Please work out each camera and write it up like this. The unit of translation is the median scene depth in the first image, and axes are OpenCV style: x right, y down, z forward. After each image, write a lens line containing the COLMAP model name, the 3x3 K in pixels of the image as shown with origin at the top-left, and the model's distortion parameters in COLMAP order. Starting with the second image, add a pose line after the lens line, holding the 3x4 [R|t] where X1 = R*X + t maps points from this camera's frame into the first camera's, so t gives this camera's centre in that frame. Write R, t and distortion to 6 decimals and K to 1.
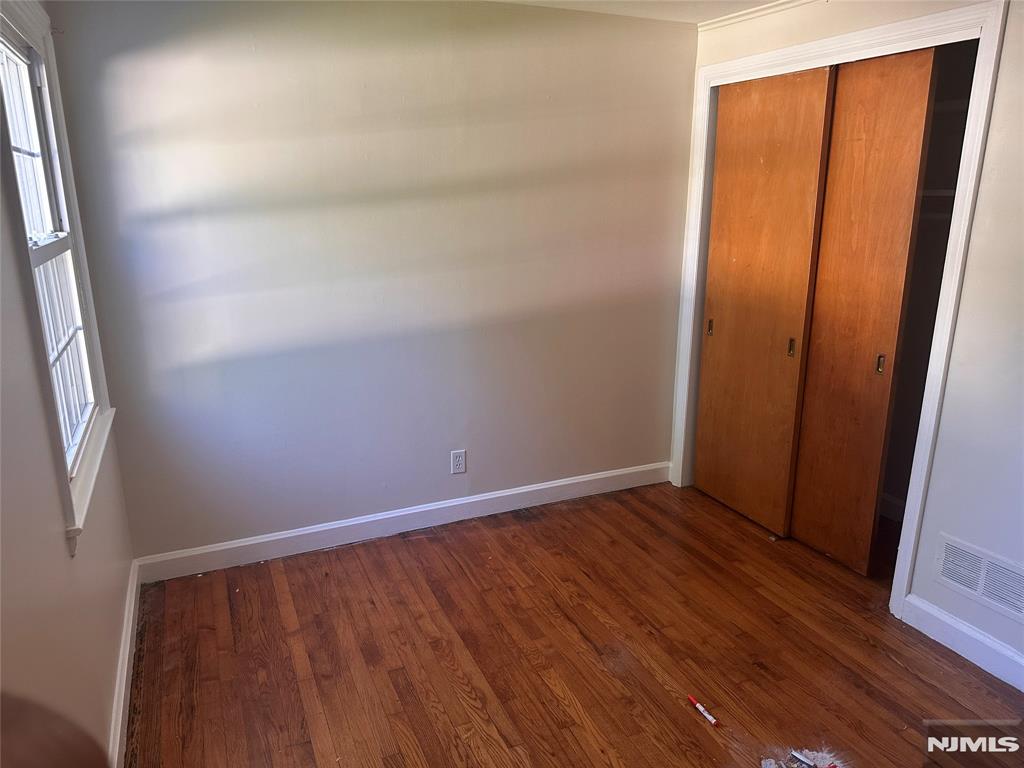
lens RADIAL K [[726.3, 0, 511.7], [0, 726.3, 380.2], [0, 0, 1]] dist [0.072551, -0.078387]
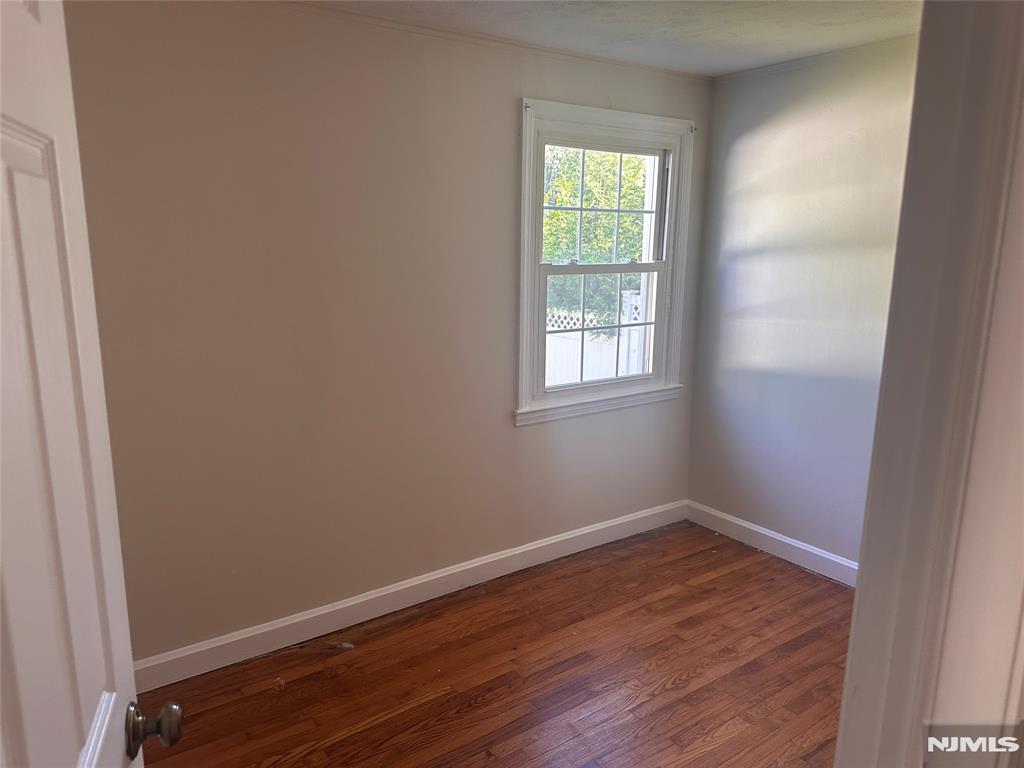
lens RADIAL K [[726.3, 0, 510.3], [0, 726.3, 391.6], [0, 0, 1]] dist [0.072551, -0.078387]
pose [[0.186504, 0.202280, -0.961405, 0.752729], [-0.251471, 0.955804, 0.152319, -0.079956], [0.949726, 0.213358, 0.229129, 0.356389]]
